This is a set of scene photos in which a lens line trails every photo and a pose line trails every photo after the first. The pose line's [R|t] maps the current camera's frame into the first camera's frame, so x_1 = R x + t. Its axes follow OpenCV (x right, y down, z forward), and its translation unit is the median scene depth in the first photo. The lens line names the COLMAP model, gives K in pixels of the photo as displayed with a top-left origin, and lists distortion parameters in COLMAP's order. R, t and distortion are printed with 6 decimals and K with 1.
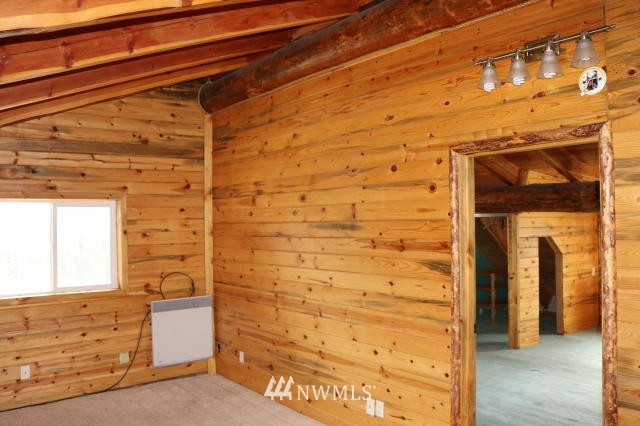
lens RADIAL K [[526.2, 0, 319.4], [0, 526.2, 213.2], [0, 0, 1]] dist [-0.137265, 0.072913]
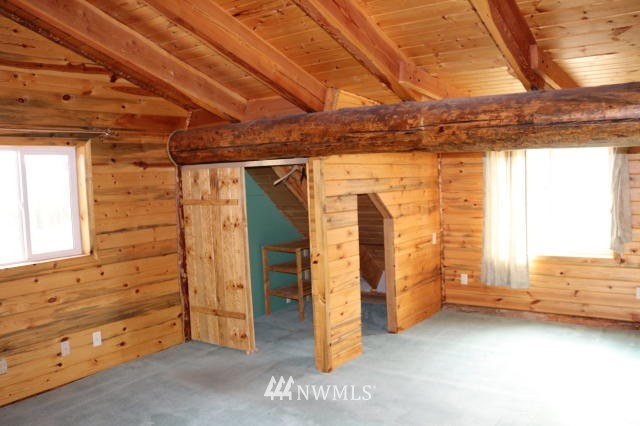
lens RADIAL K [[526.2, 0, 319.7], [0, 526.2, 212.8], [0, 0, 1]] dist [-0.137265, 0.072913]
pose [[0.954465, -0.047359, 0.294541, 0.185954], [0.023556, 0.996200, 0.083845, 0.012864], [-0.297393, -0.073089, 0.951953, 0.384001]]
